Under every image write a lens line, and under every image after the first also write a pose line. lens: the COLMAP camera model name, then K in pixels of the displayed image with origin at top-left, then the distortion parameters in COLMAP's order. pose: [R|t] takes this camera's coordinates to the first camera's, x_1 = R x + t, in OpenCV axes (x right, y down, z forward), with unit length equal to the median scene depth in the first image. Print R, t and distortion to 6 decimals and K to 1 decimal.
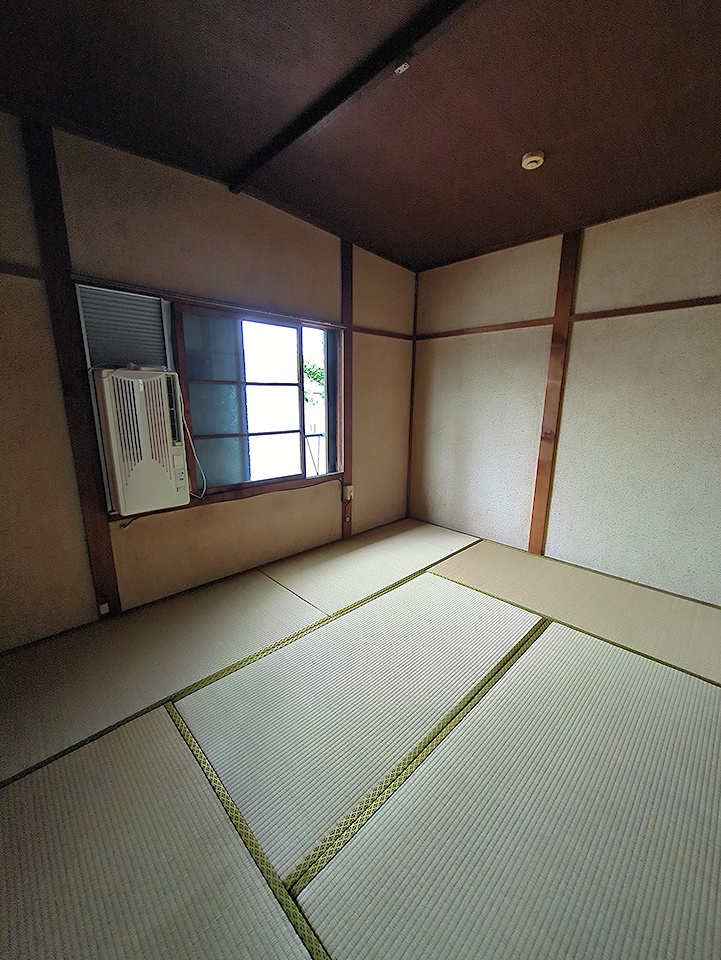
lens RADIAL K [[379.3, 0, 365.0], [0, 379.3, 480.5], [0, 0, 1]] dist [-0.000470, -0.000262]
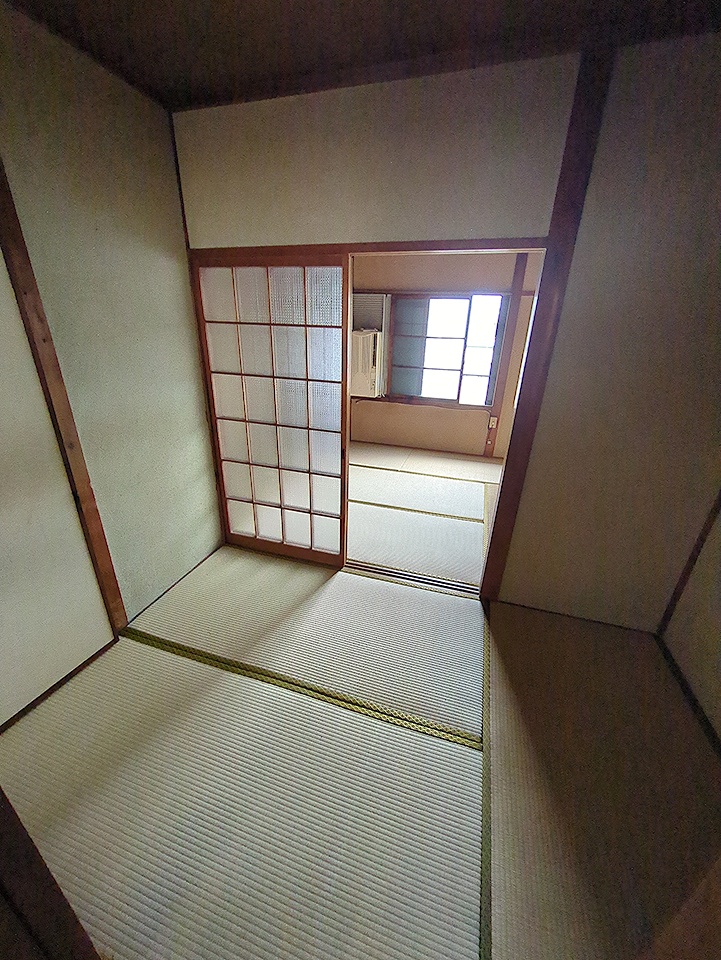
lens RADIAL K [[379.3, 0, 365.1], [0, 379.3, 479.0], [0, 0, 1]] dist [-0.000470, -0.000262]
pose [[0.464873, 0.349778, -0.813356, 1.136426], [-0.213395, 0.935837, 0.280484, -0.076252], [0.859276, 0.043177, 0.509686, -0.078070]]
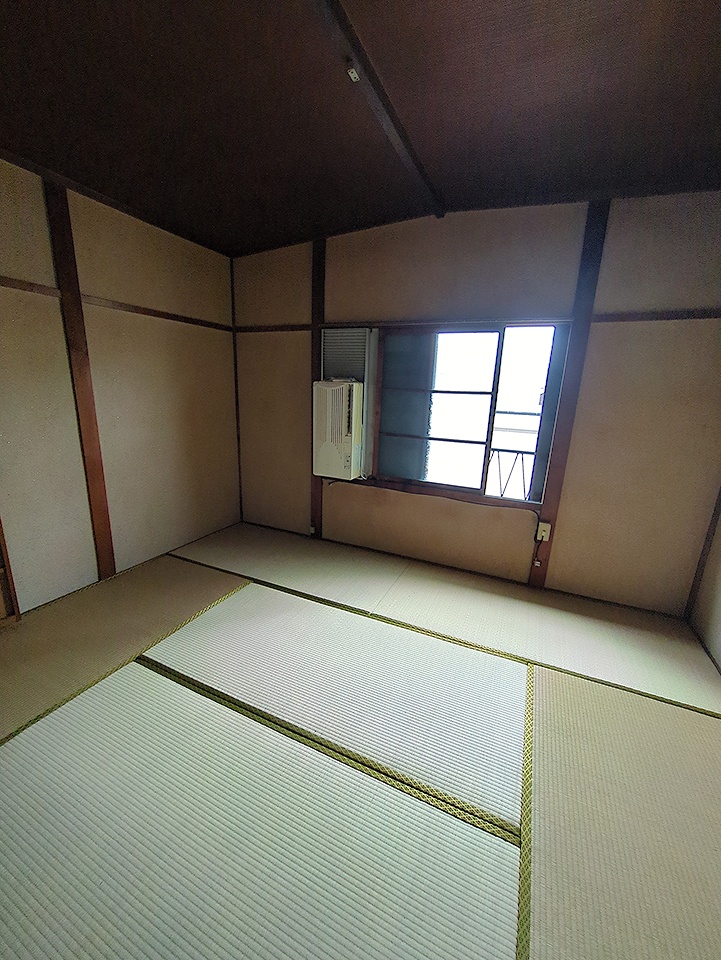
lens RADIAL K [[379.3, 0, 363.7], [0, 379.3, 481.9], [0, 0, 1]] dist [-0.000470, -0.000262]
pose [[0.352215, 0.224476, -0.908601, 0.644847], [-0.236883, 0.960582, 0.145492, -0.114864], [0.905445, 0.163988, 0.391506, 0.428284]]
